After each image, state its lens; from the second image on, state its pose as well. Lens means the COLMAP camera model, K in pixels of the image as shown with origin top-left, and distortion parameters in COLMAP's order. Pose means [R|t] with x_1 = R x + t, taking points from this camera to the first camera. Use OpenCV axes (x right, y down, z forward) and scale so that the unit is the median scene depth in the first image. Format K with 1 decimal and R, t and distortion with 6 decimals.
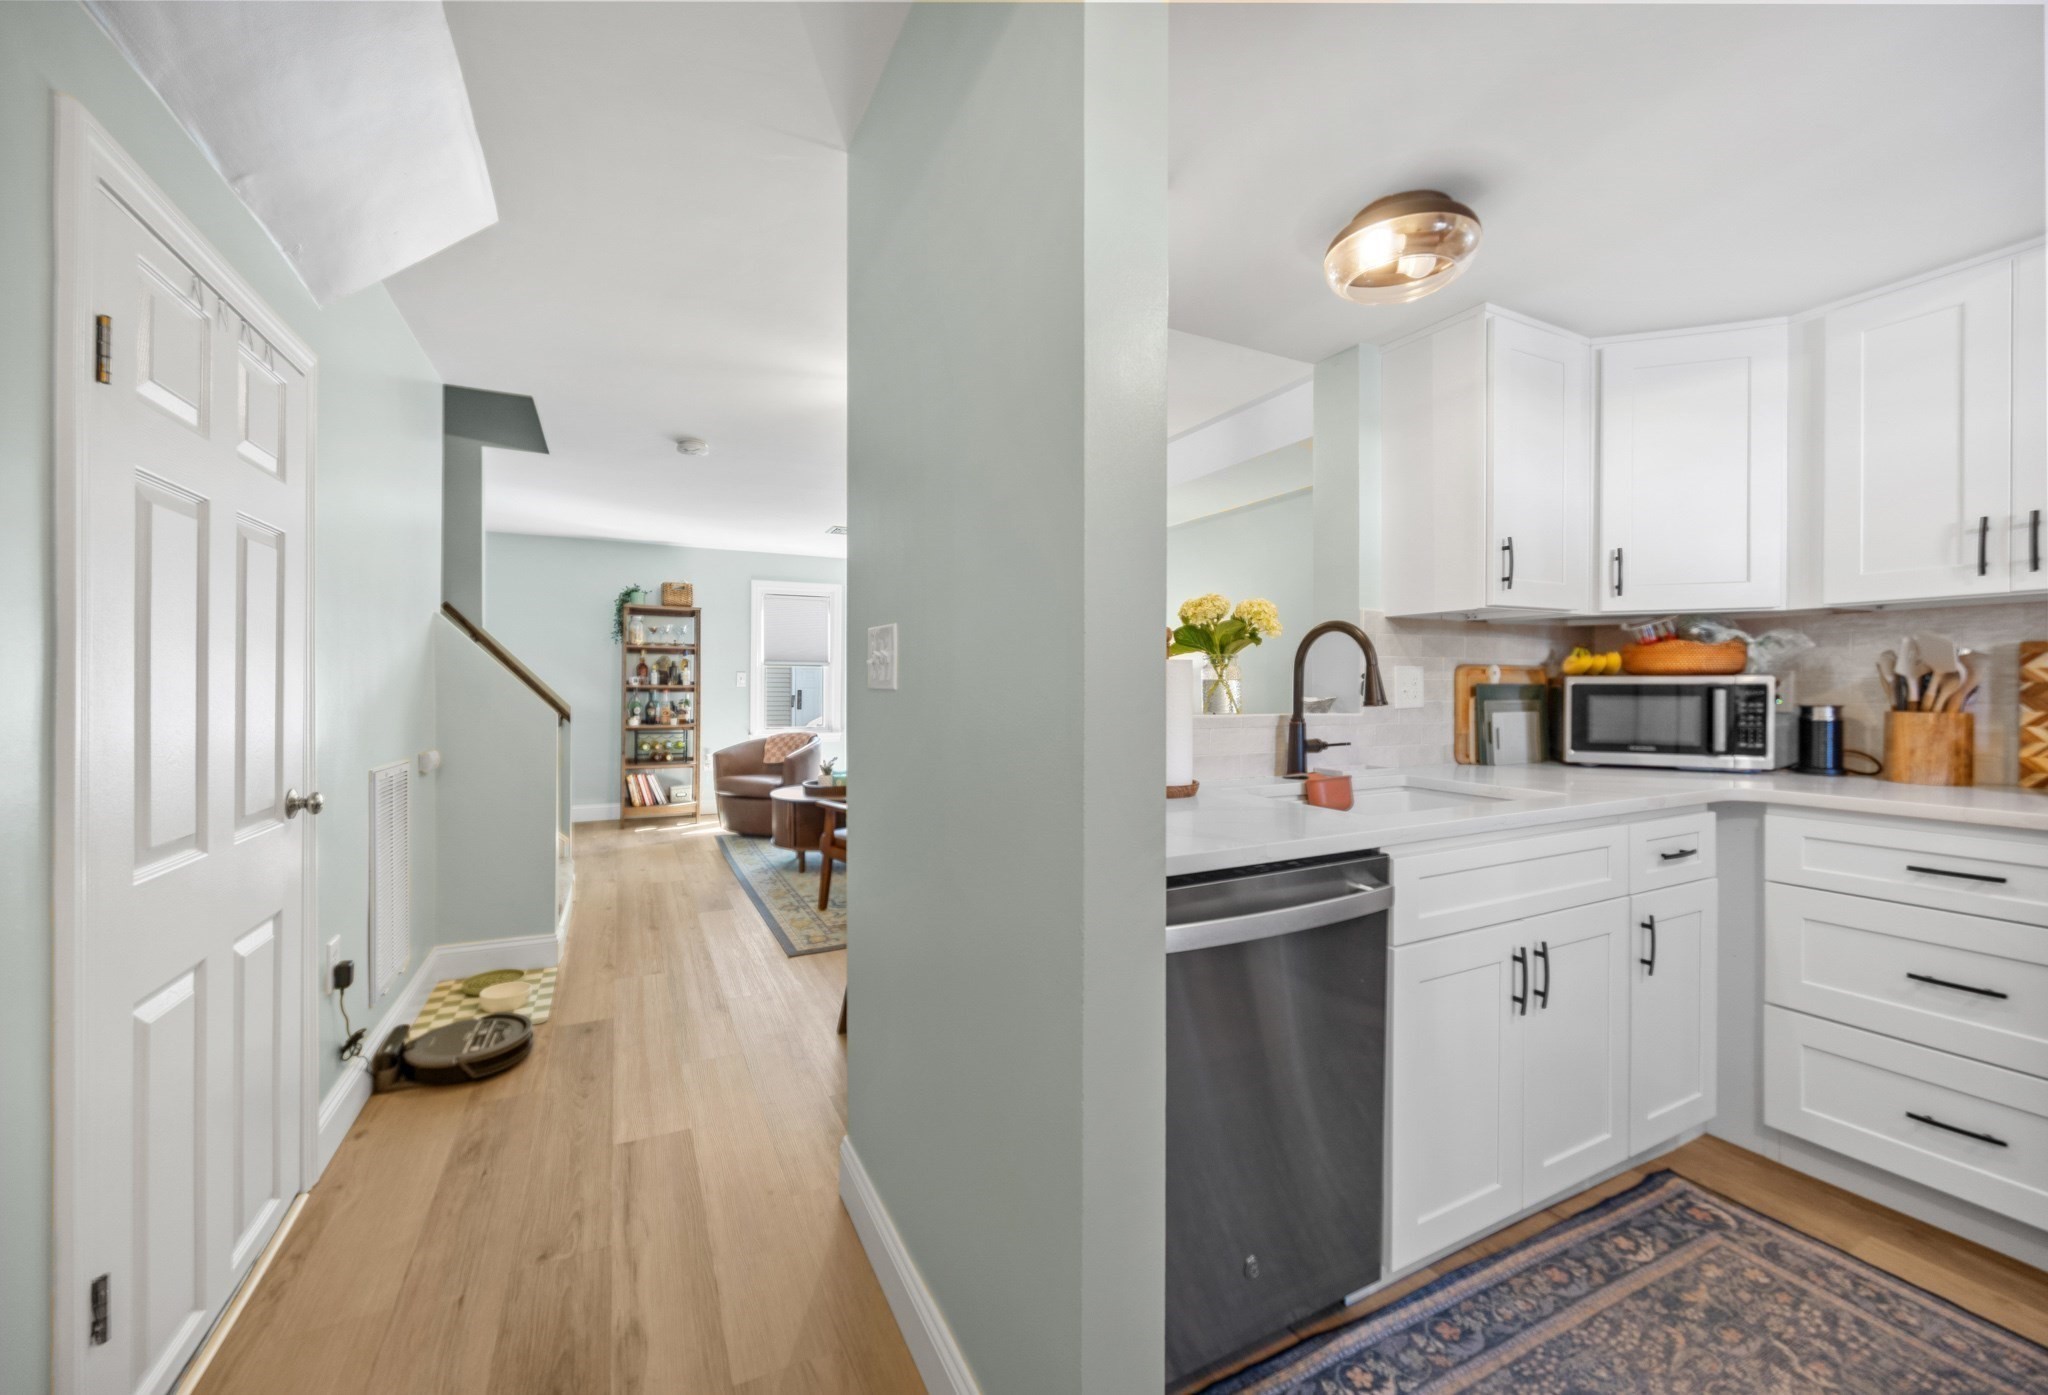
lens RADIAL K [[795.5, 0, 995.9], [0, 795.5, 688.6], [0, 0, 1]] dist [-0.004051, 0.001040]
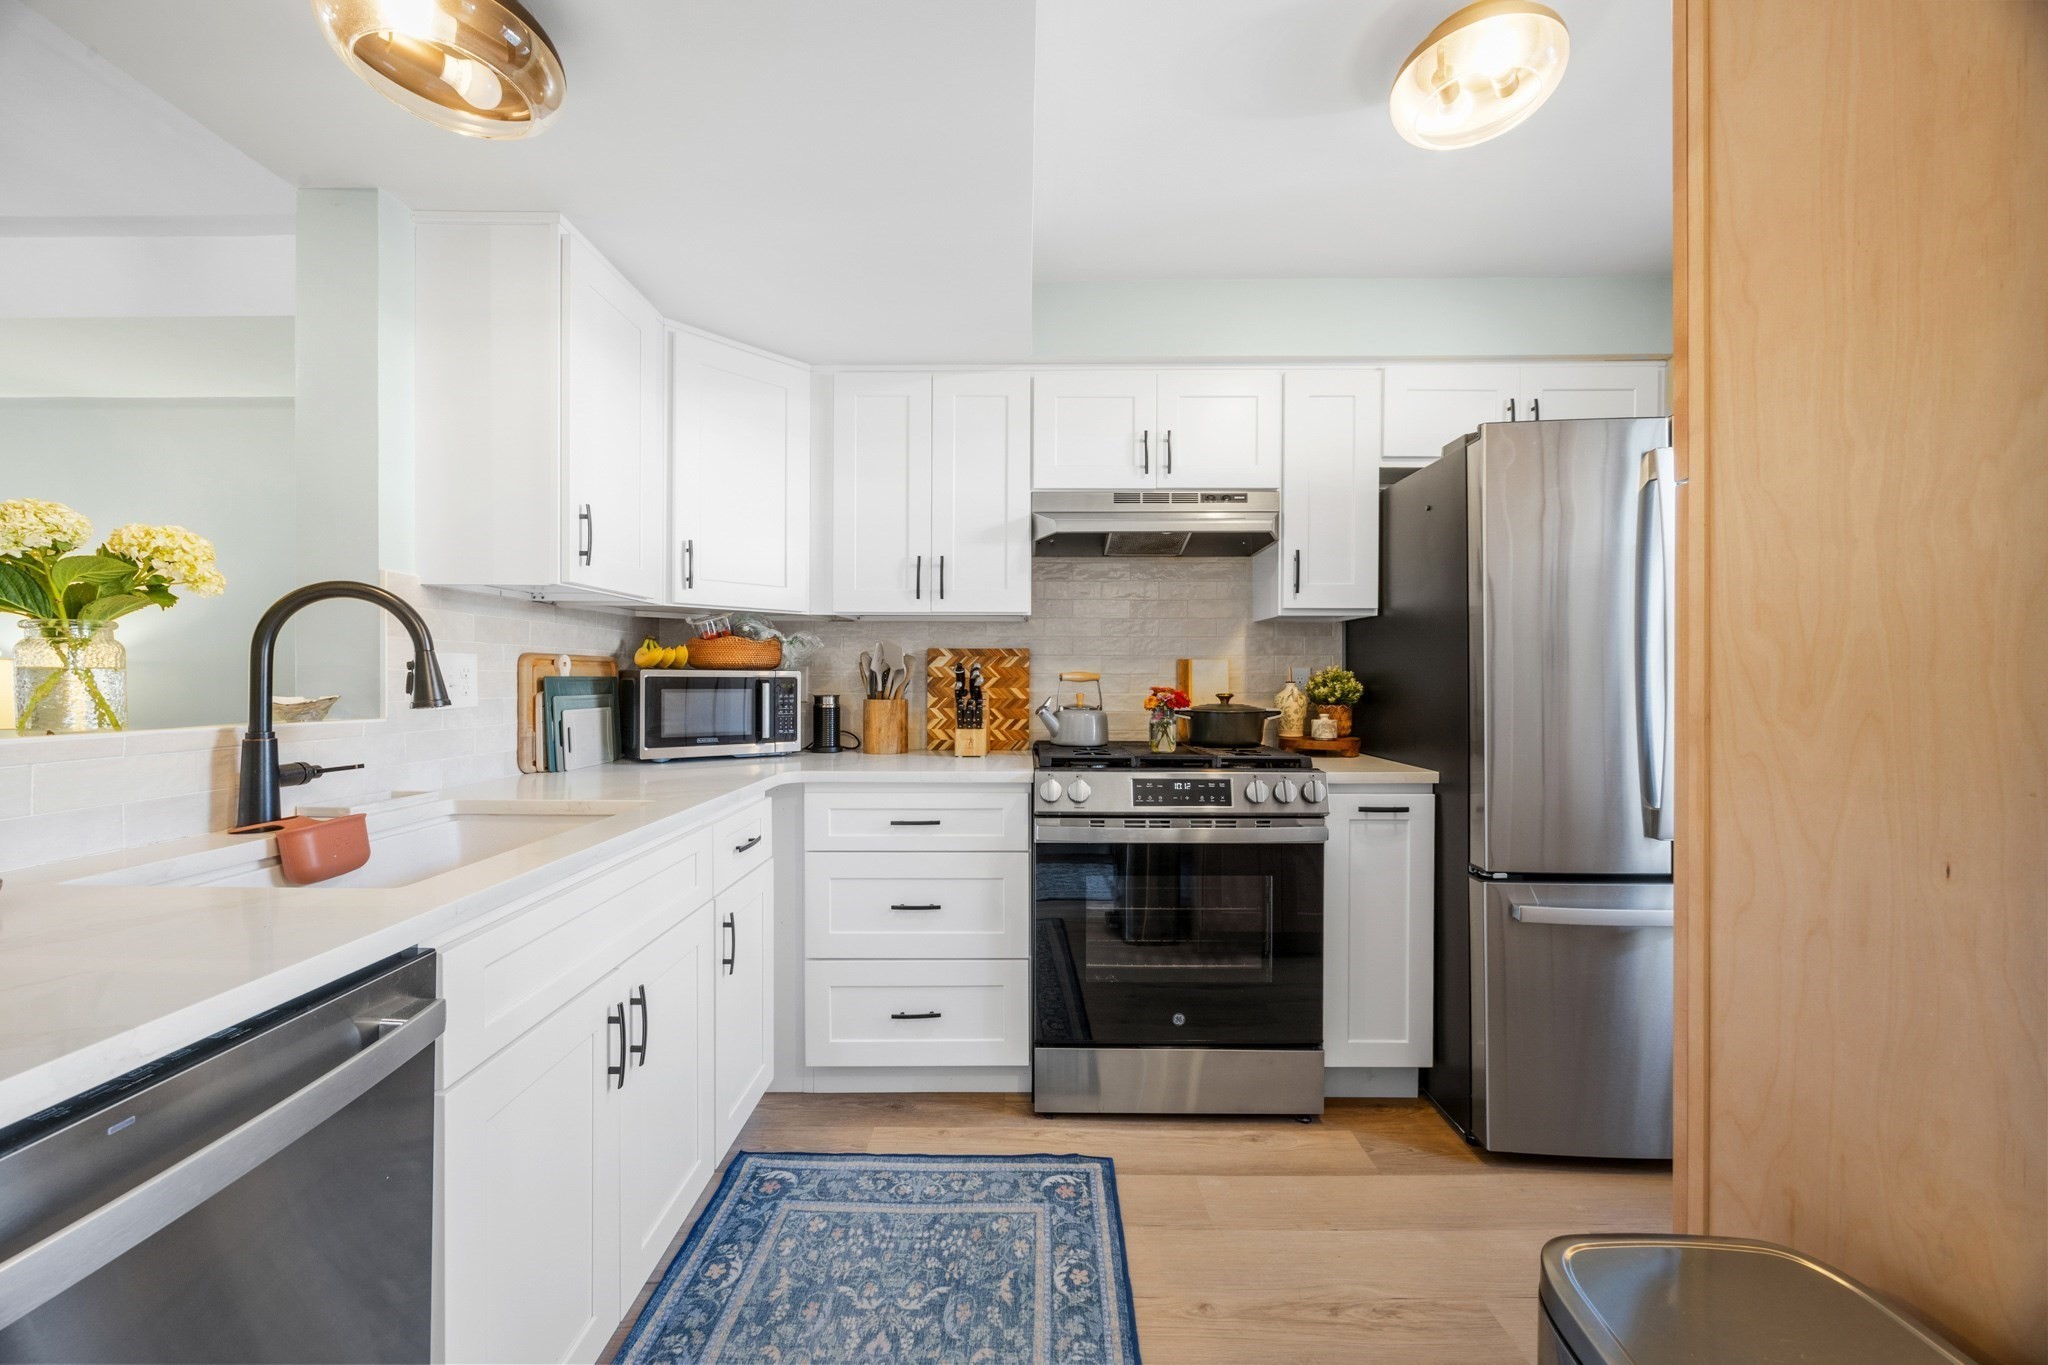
lens RADIAL K [[777.4, 0, 1025.7], [0, 777.4, 683.7], [0, 0, 1]] dist [-0.002754, -0.000091]
pose [[0.434532, -0.005374, 0.900641, 0.089513], [0.001130, 0.999985, 0.005422, -0.002630], [-0.900656, -0.001338, 0.434531, 0.192221]]
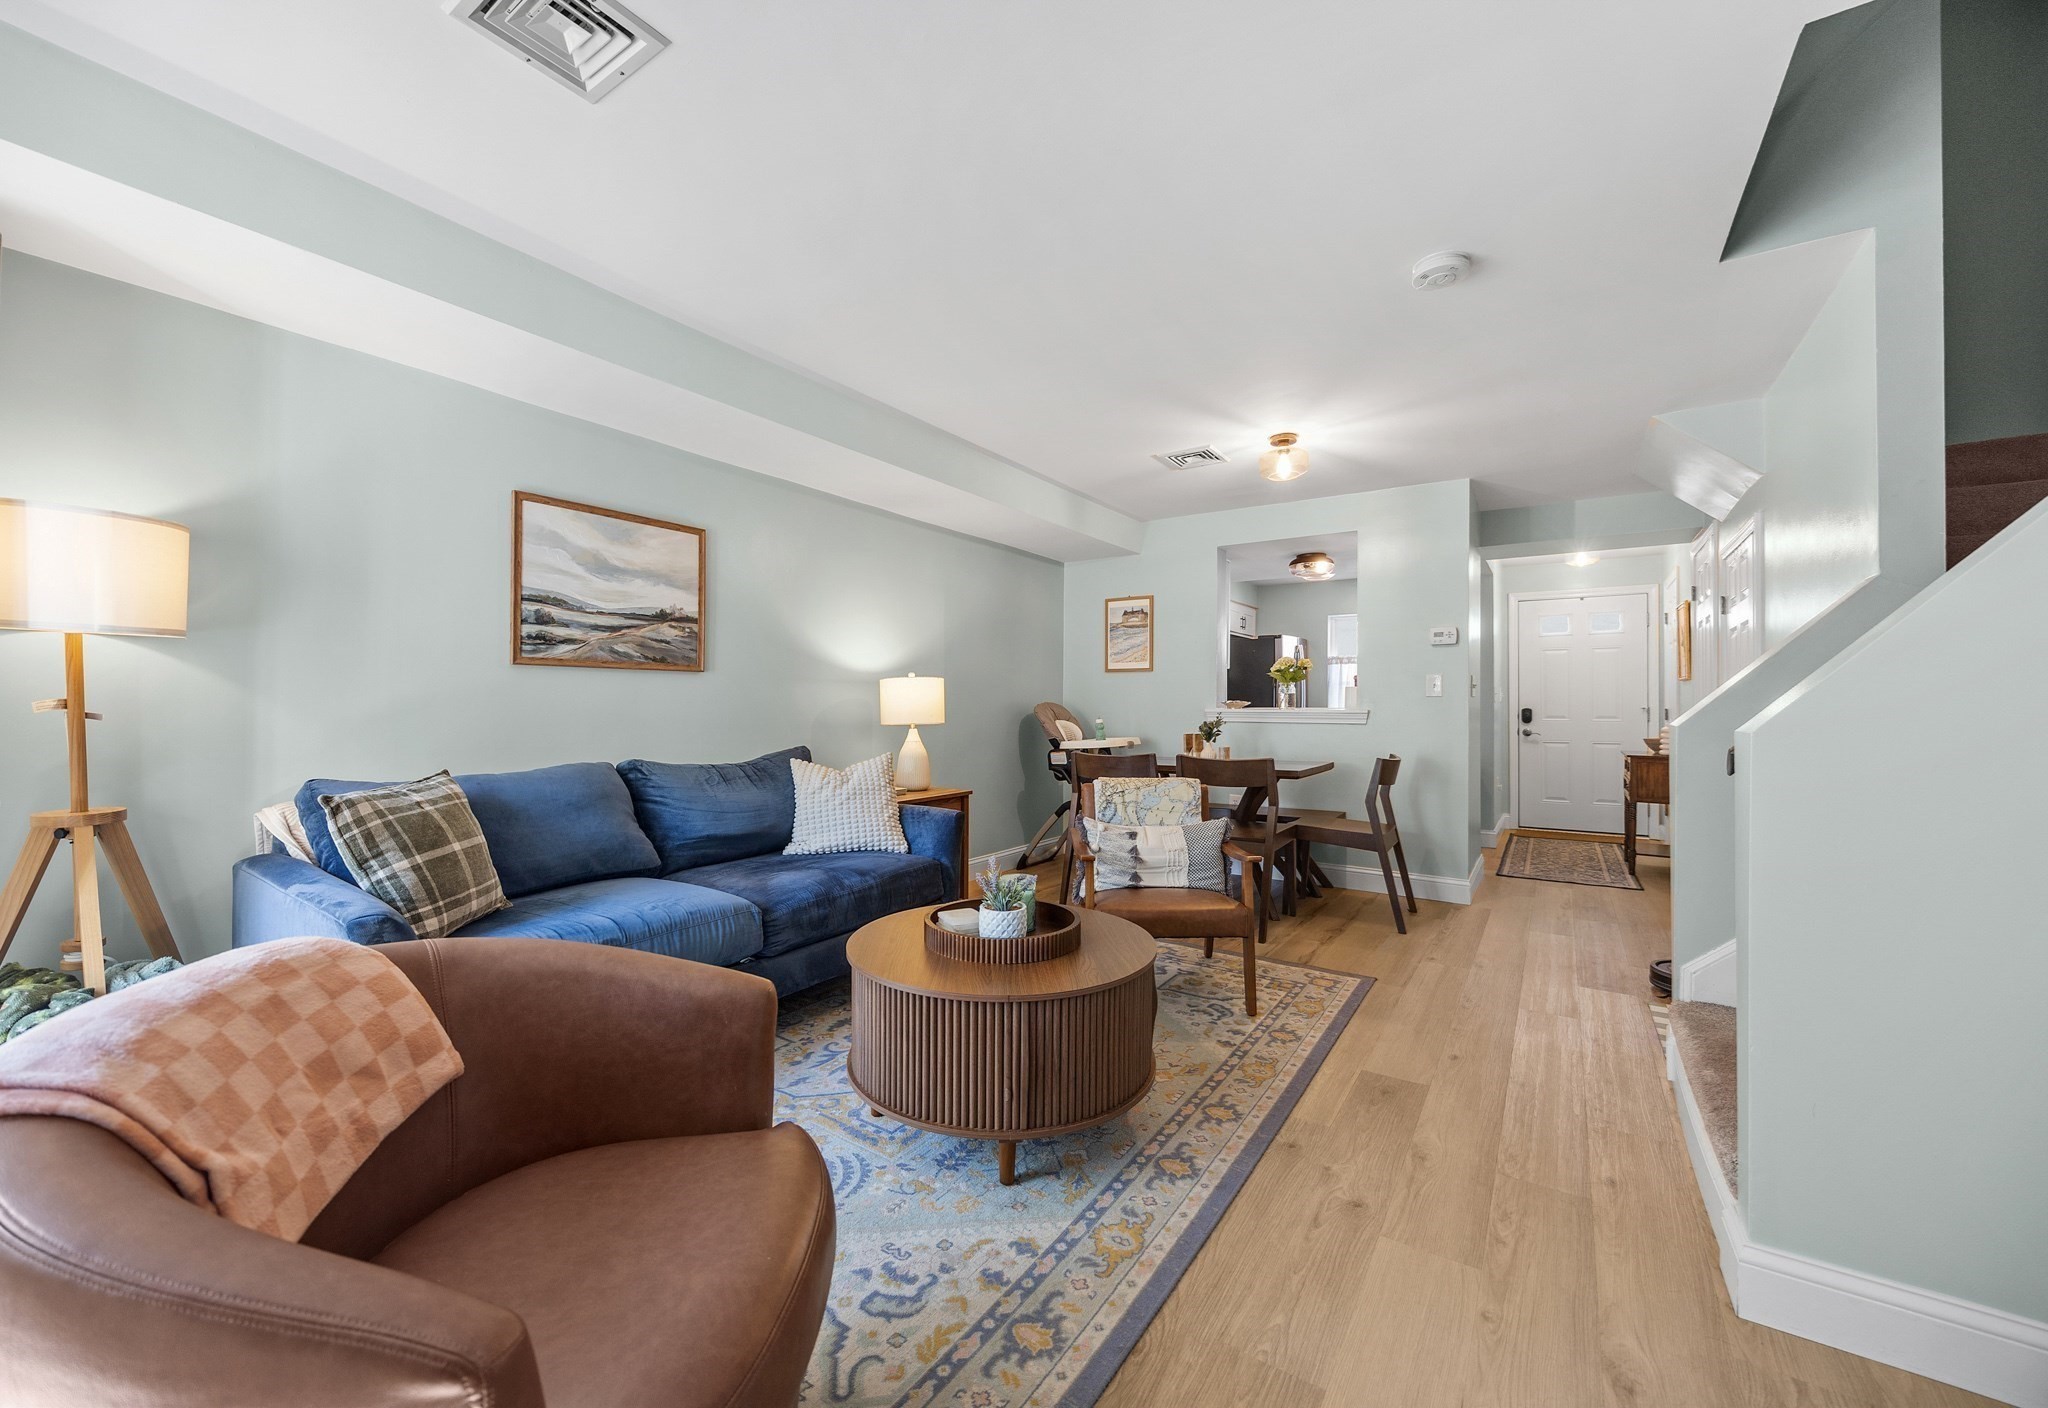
lens RADIAL K [[795.5, 0, 1014.3], [0, 795.5, 706.4], [0, 0, 1]] dist [-0.004051, 0.001040]
pose [[-0.505933, -0.001462, 0.862572, -1.124388], [-0.004113, 0.999991, -0.000718, 0.020610], [-0.862563, -0.003911, -0.505934, 2.427448]]
